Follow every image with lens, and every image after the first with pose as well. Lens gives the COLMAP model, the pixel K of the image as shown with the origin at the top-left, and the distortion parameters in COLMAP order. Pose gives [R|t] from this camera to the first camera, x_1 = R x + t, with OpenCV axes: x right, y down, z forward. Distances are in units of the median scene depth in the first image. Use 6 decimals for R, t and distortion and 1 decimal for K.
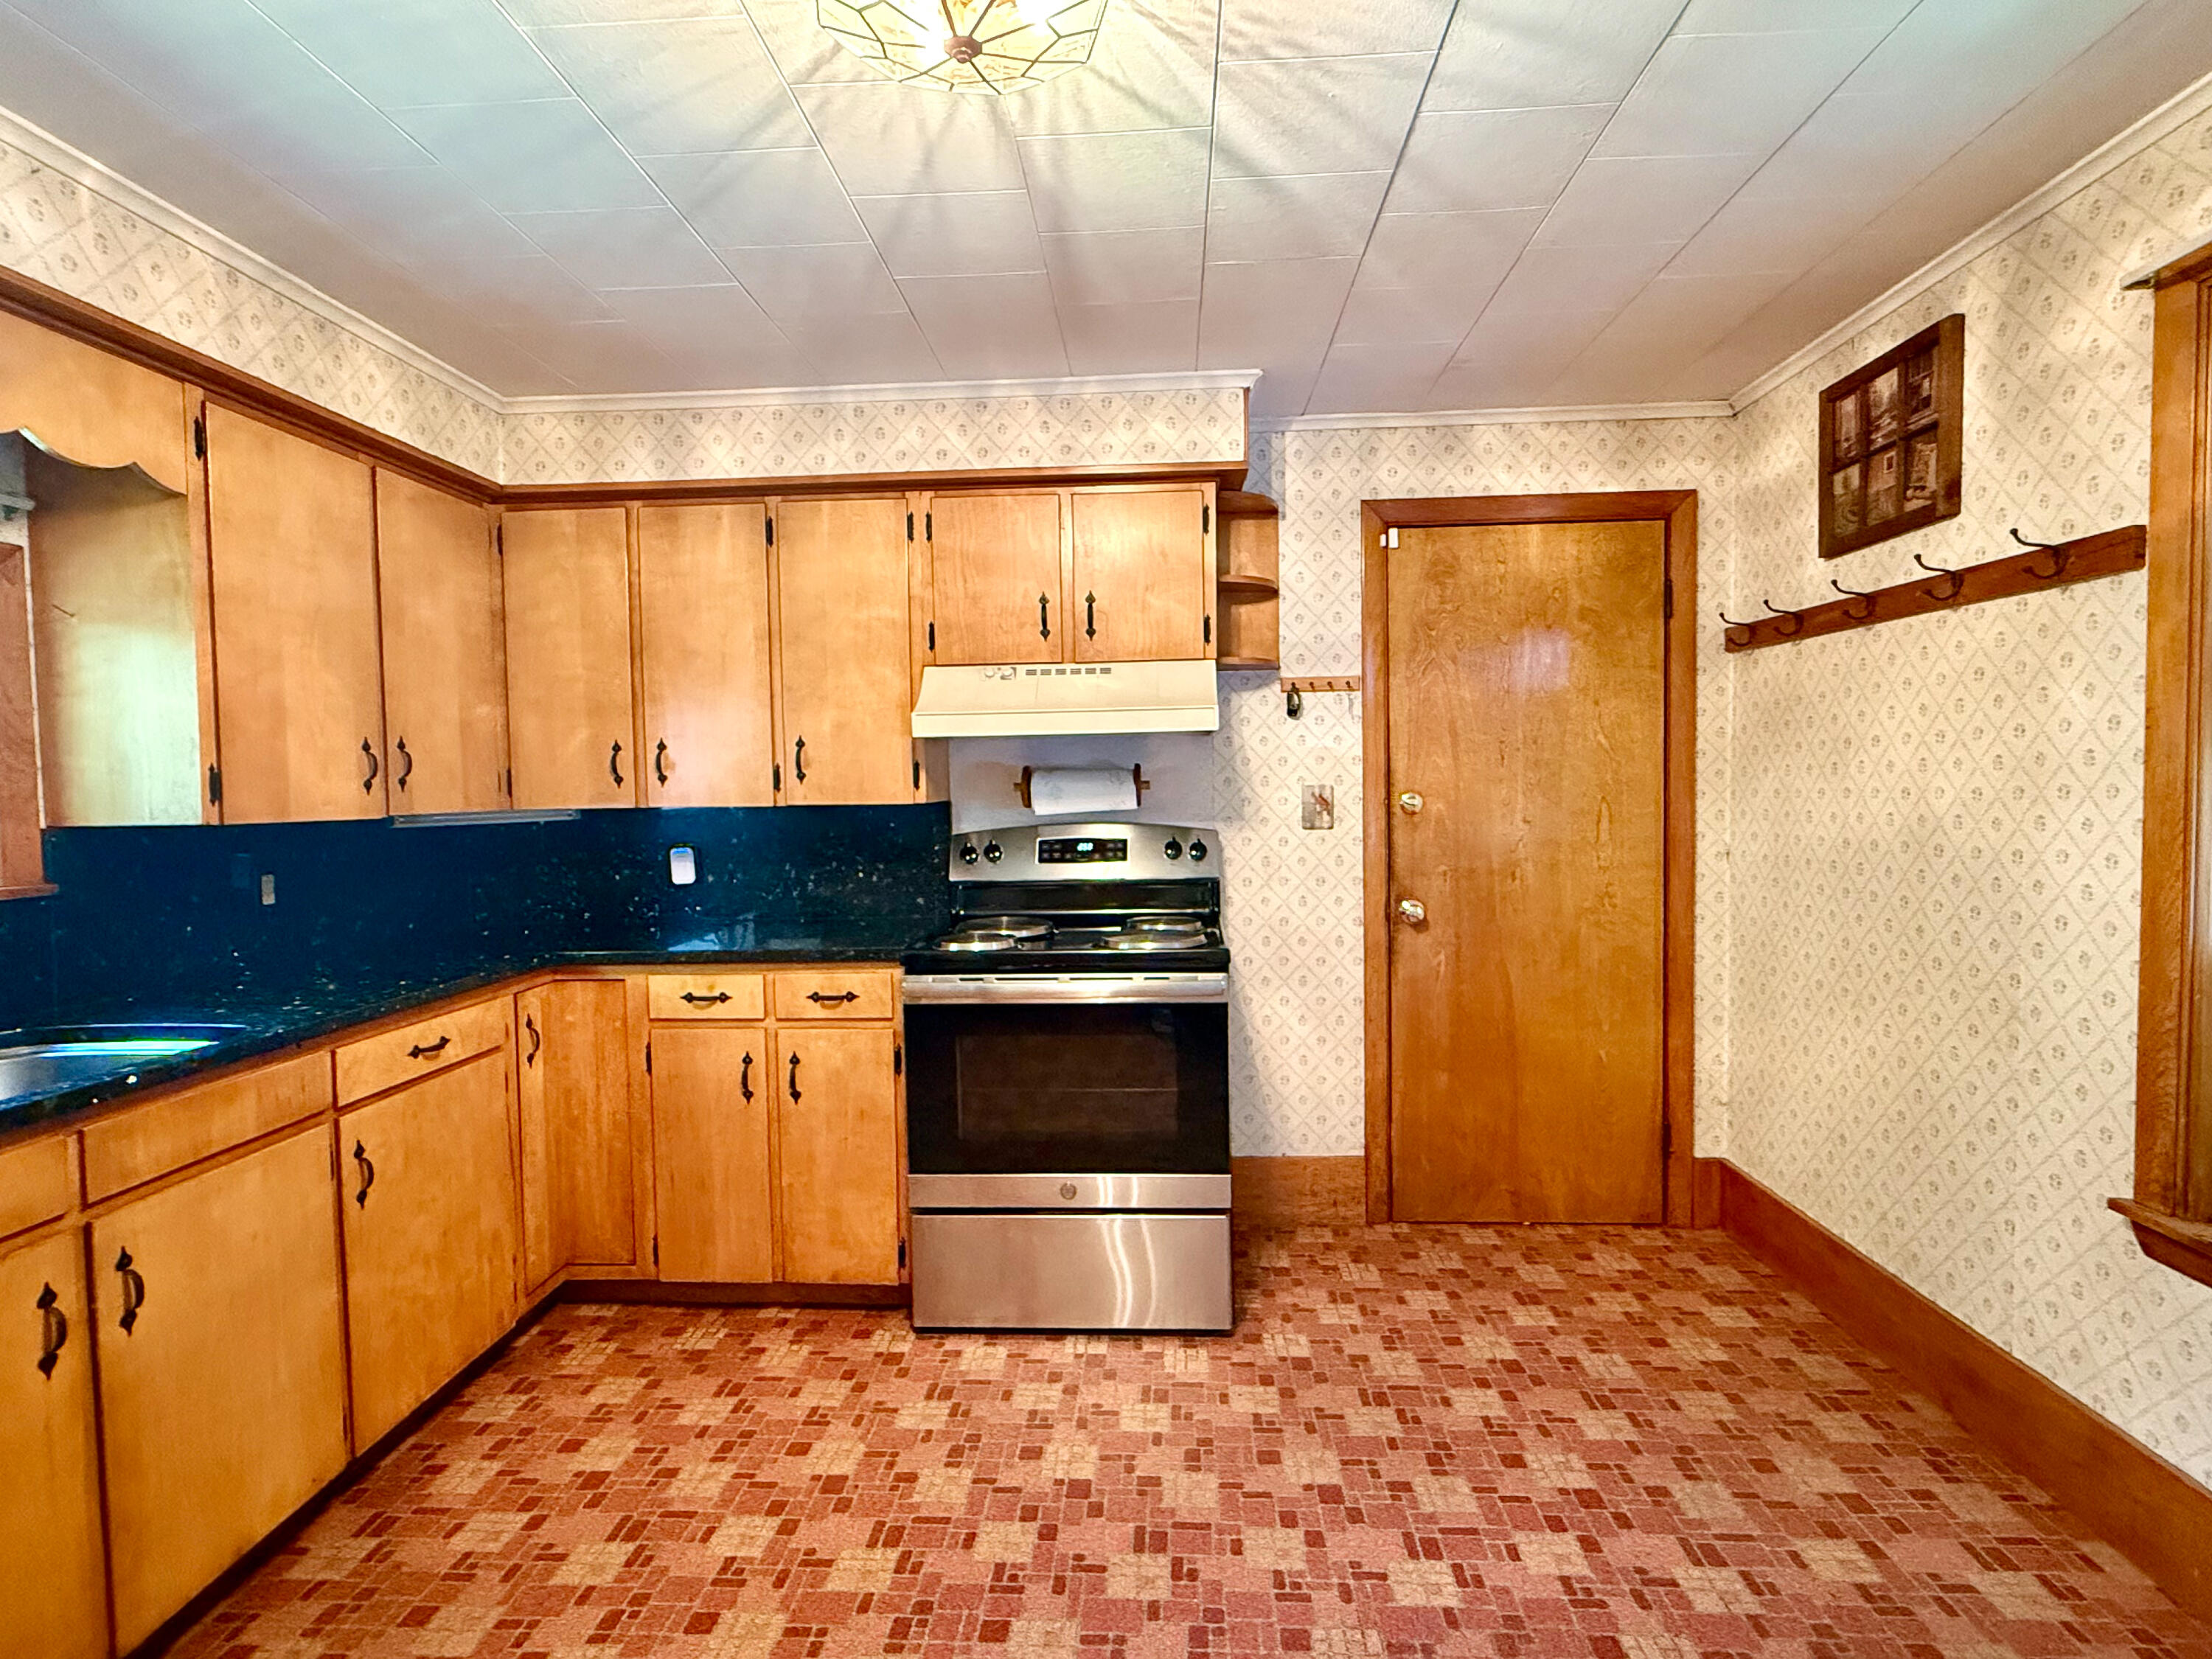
lens RADIAL K [[1141.3, 0, 1105.0], [0, 1141.3, 830.2], [0, 0, 1]] dist [0.007482, -0.000408]
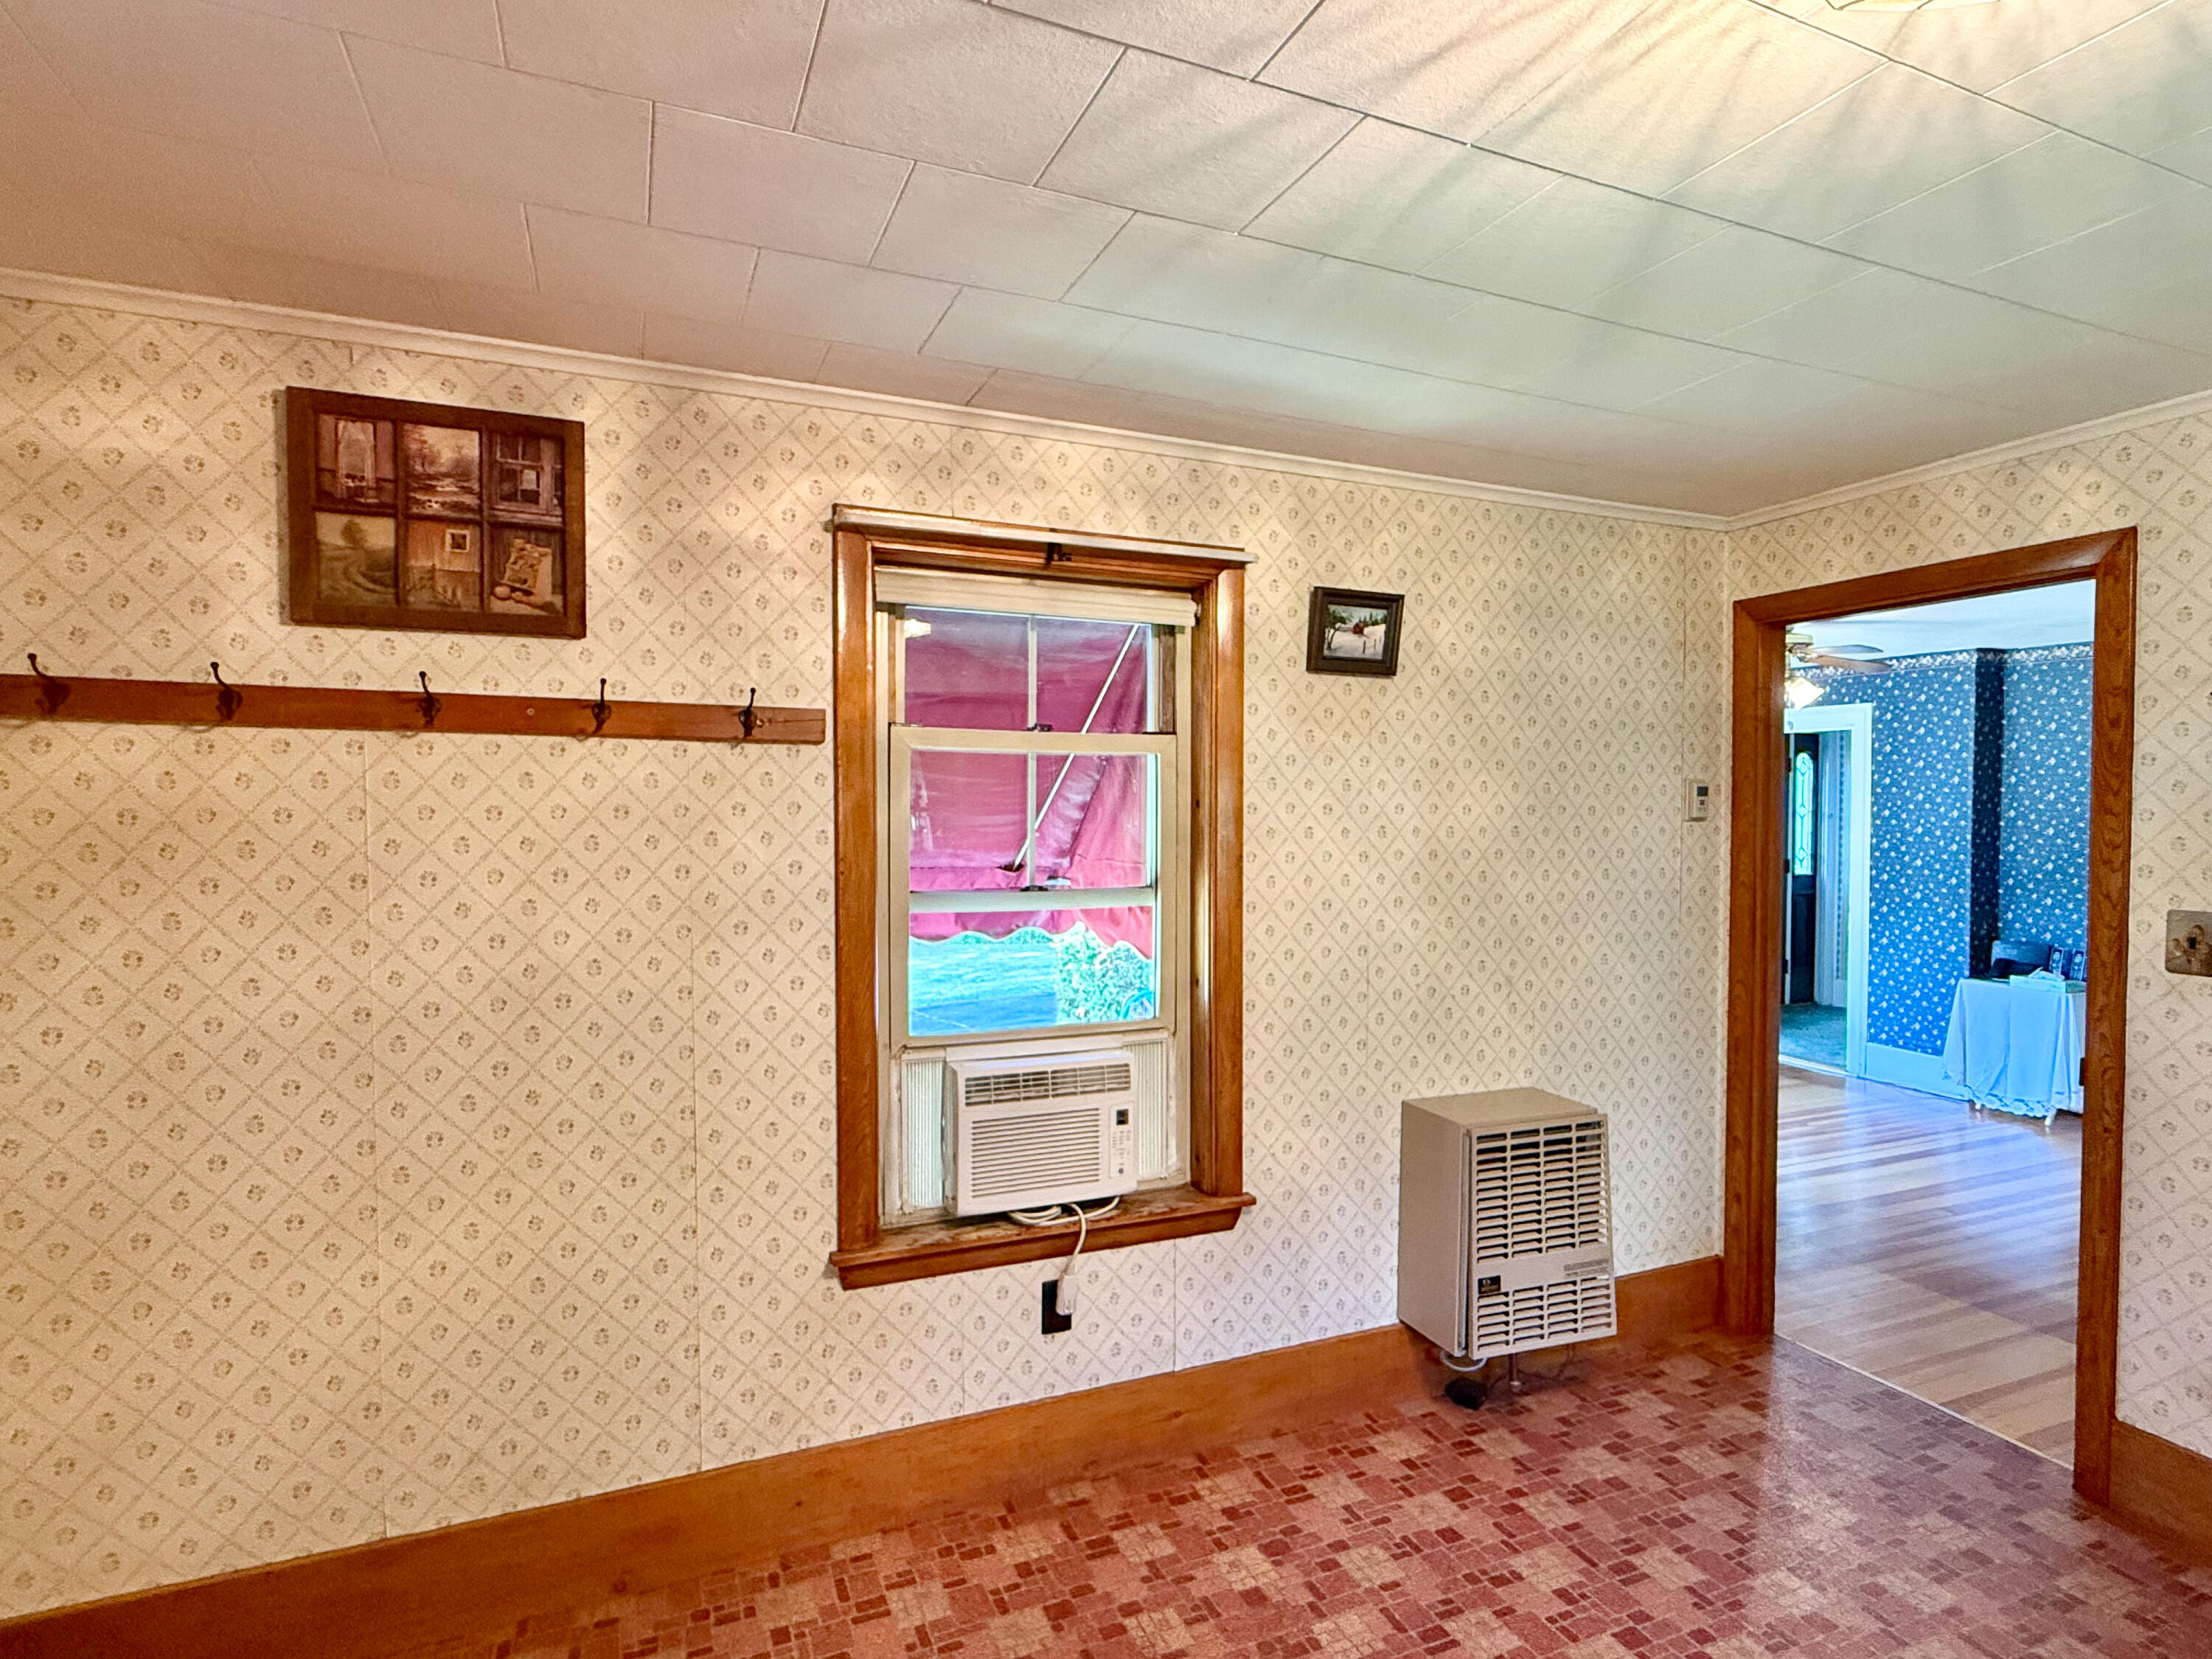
lens RADIAL K [[1141.3, 0, 1094.9], [0, 1141.3, 837.7], [0, 0, 1]] dist [0.007482, -0.000408]
pose [[-0.438956, -0.010923, 0.898442, -0.028658], [0.043614, 0.998488, 0.033448, -0.013298], [-0.897449, 0.053867, -0.437817, 0.109339]]
